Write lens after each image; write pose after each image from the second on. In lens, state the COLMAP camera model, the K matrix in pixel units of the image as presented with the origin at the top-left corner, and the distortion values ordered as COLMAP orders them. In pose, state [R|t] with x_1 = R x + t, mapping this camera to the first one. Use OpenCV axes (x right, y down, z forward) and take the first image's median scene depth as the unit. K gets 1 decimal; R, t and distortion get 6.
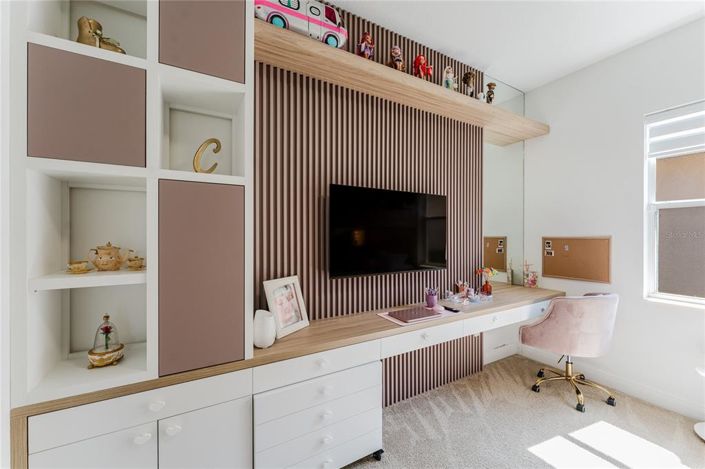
lens RADIAL K [[281.6, 0, 351.6], [0, 281.6, 233.4], [0, 0, 1]] dist [-0.005250, 0.000635]
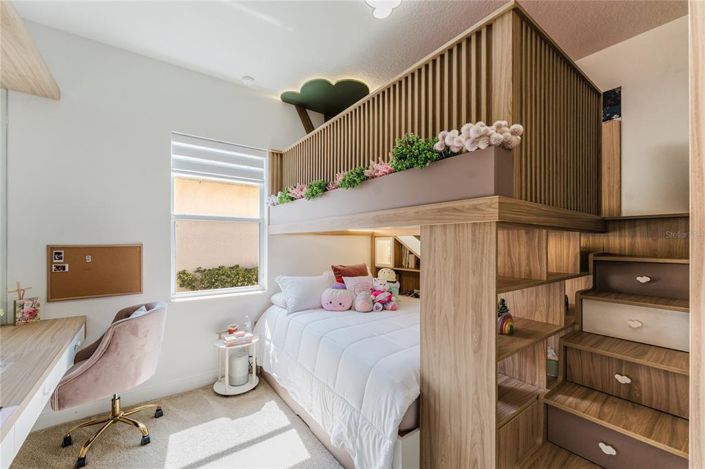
lens RADIAL K [[281.6, 0, 350.5], [0, 281.6, 242.1], [0, 0, 1]] dist [-0.005250, 0.000635]
pose [[-0.115258, 0.001119, 0.993335, -0.109920], [-0.000315, 0.999999, -0.001163, 0.006854], [-0.993336, -0.000447, -0.115257, 0.418310]]
